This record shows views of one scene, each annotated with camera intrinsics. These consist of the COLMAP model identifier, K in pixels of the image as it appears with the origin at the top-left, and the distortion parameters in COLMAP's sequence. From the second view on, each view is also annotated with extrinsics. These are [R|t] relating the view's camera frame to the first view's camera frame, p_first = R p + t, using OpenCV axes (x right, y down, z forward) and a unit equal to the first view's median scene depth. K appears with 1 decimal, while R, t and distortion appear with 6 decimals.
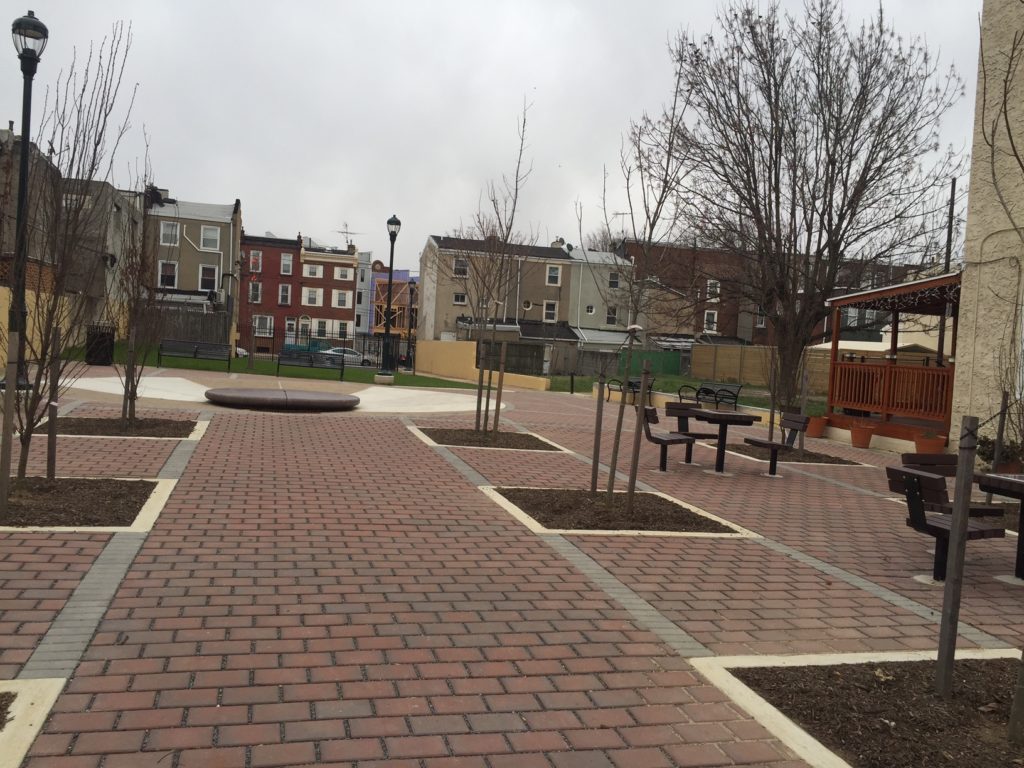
lens RADIAL K [[881.5, 0, 517.6], [0, 881.5, 383.9], [0, 0, 1]] dist [0.055586, 0.003788]
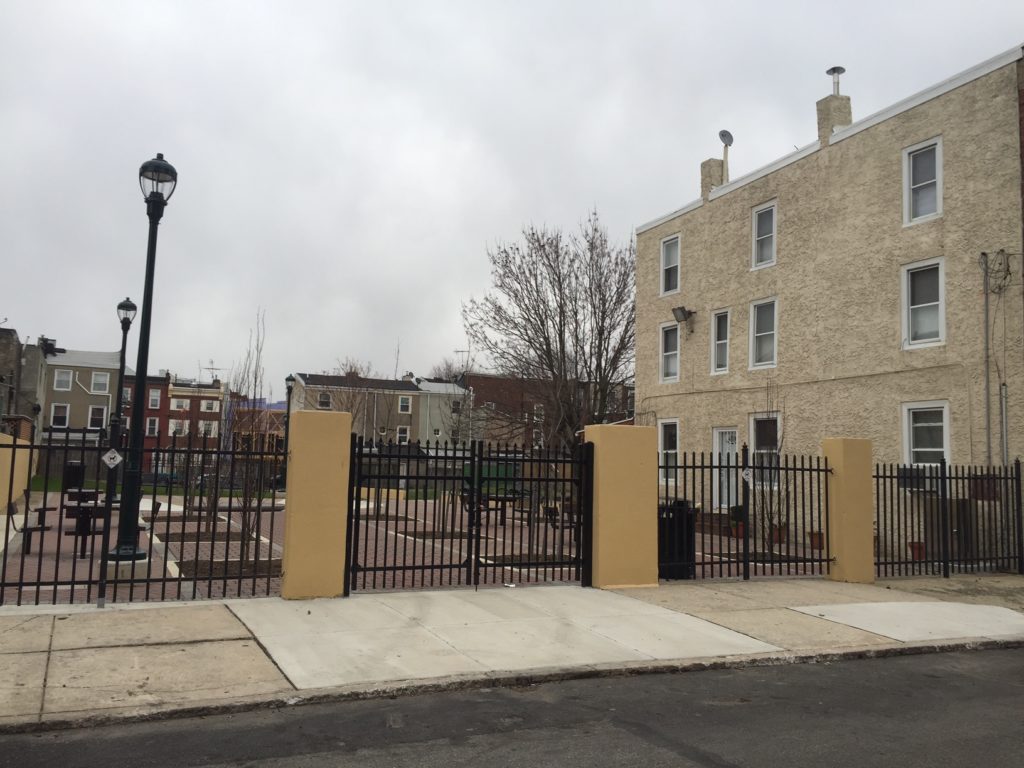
lens RADIAL K [[881.5, 0, 517.9], [0, 881.5, 382.4], [0, 0, 1]] dist [0.055586, 0.003788]
pose [[0.984438, -0.021017, 0.174470, -0.015629], [0.043920, 0.990740, -0.128471, 0.005275], [-0.170155, 0.134135, 0.976246, -0.176070]]
